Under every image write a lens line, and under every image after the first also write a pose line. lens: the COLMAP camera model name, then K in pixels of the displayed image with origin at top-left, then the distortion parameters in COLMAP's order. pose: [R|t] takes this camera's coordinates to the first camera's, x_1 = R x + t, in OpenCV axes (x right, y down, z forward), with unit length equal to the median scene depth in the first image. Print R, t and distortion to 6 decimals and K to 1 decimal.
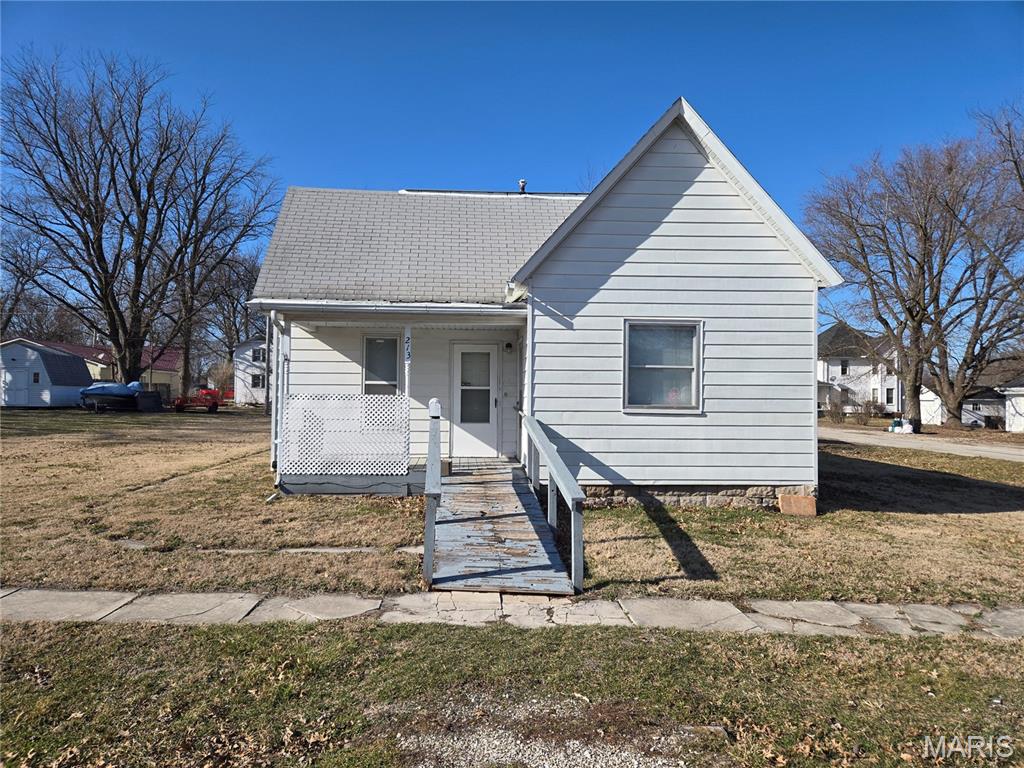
lens RADIAL K [[674.1, 0, 511.1], [0, 674.1, 378.8], [0, 0, 1]] dist [0.075935, -0.059799]
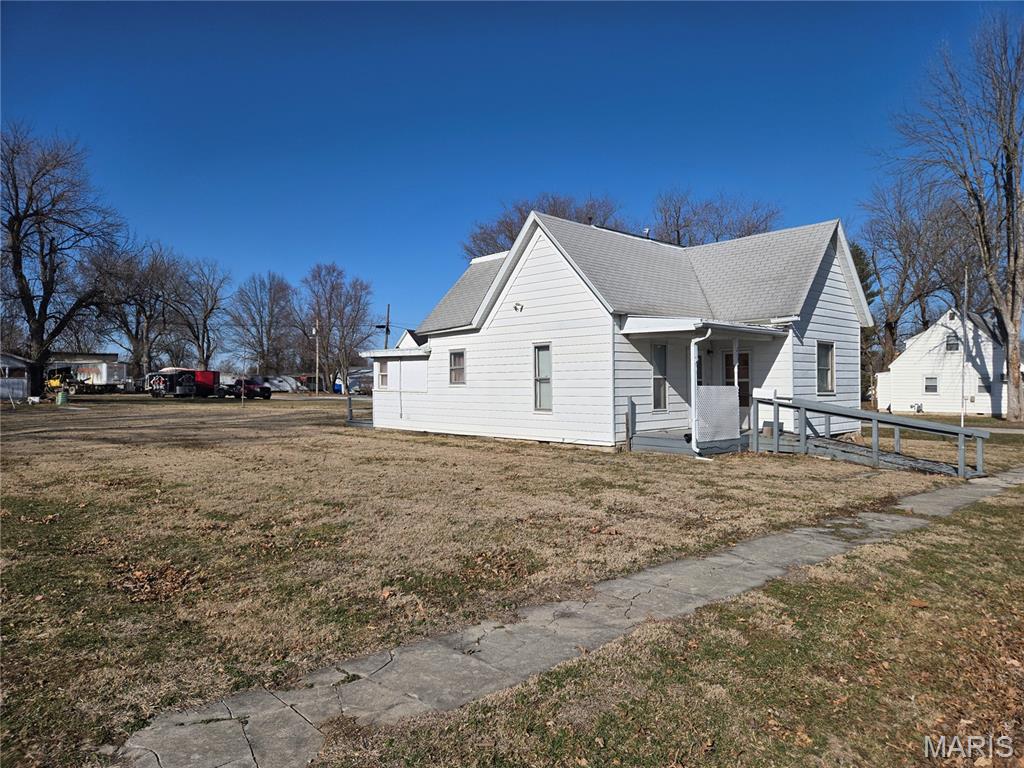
lens RADIAL K [[674.1, 0, 511.1], [0, 674.1, 378.8], [0, 0, 1]] dist [0.075935, -0.059799]
pose [[0.779436, -0.006823, 0.626444, -0.237095], [-0.008921, 0.999718, 0.021989, -0.003233], [-0.626418, -0.022728, 0.779156, 0.020445]]
